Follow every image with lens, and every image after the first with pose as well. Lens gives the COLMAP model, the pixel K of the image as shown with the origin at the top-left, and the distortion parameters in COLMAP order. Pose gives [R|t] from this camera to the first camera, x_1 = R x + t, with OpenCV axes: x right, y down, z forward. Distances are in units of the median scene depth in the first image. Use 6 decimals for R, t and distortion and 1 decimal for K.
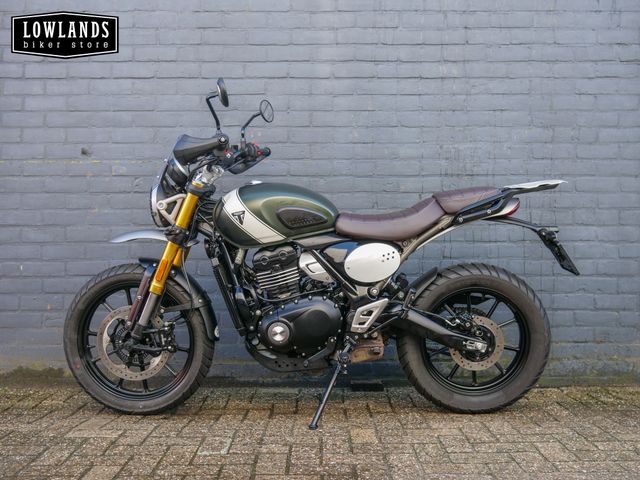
lens RADIAL K [[736.0, 0, 320.9], [0, 736.0, 241.0], [0, 0, 1]] dist [-0.003017, 0.000000]
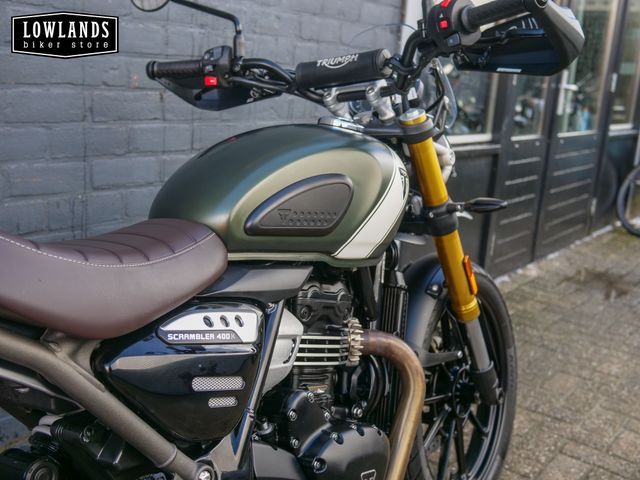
lens RADIAL K [[736.0, 0, 318.1], [0, 736.0, 240.3], [0, 0, 1]] dist [-0.003017, 0.000000]
pose [[0.595750, -0.134815, 0.791775, -0.268685], [-0.100506, 0.965550, 0.240026, -0.118442], [-0.796857, -0.222574, 0.561677, 0.720787]]
